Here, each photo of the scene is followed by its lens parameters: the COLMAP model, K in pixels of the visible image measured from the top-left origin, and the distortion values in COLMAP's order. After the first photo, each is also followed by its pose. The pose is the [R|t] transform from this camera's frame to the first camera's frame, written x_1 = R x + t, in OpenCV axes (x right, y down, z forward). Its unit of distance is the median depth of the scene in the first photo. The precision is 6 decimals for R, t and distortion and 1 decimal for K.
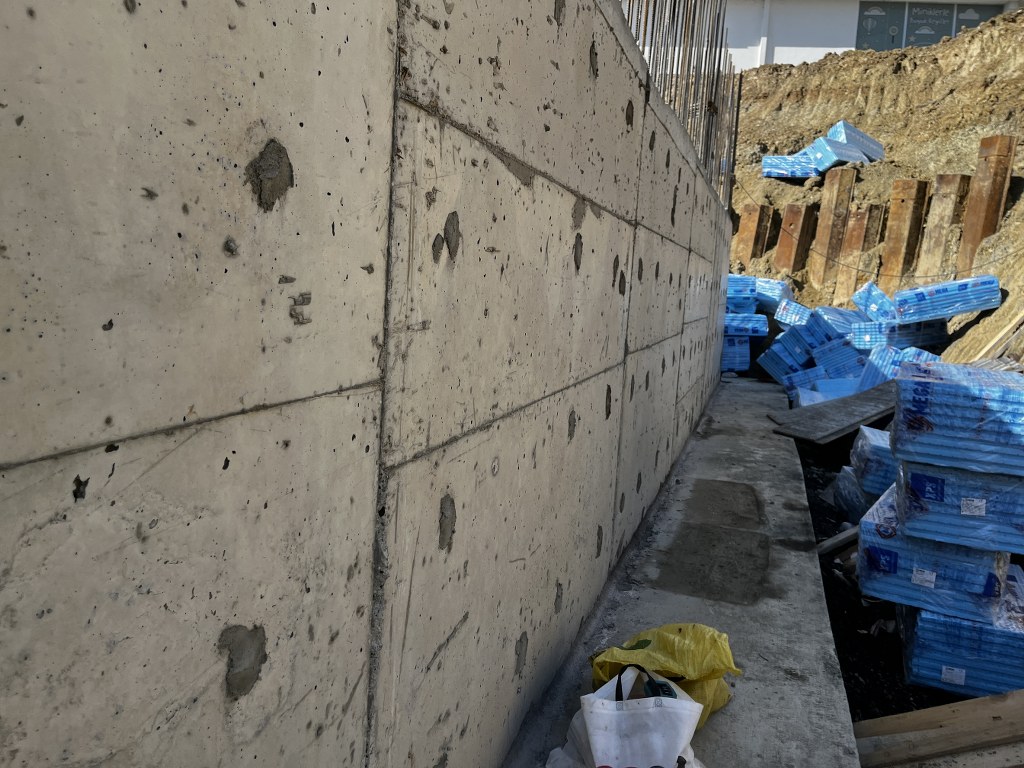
lens RADIAL K [[772.0, 0, 511.2], [0, 772.0, 378.4], [0, 0, 1]] dist [0.069438, -0.097183]
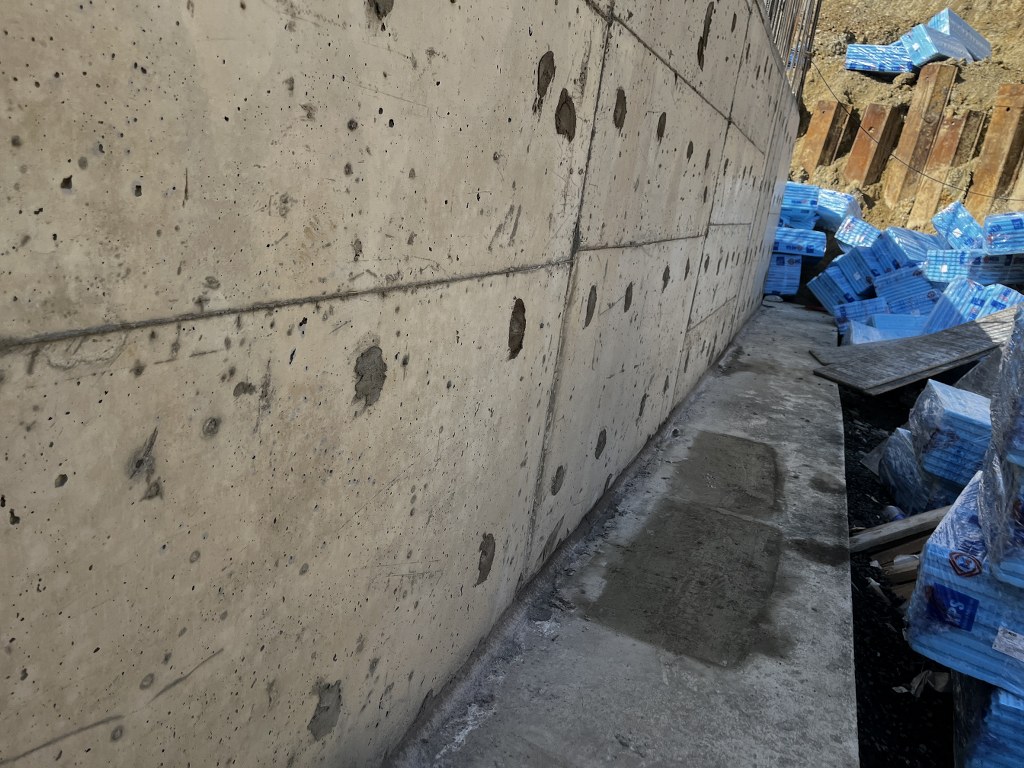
lens RADIAL K [[772.0, 0, 504.7], [0, 772.0, 378.5], [0, 0, 1]] dist [0.069438, -0.097183]
pose [[0.994098, 0.094760, -0.052817, 0.085127], [-0.087382, 0.987941, 0.127813, -0.002750], [0.064292, -0.122443, 0.990391, 0.246152]]
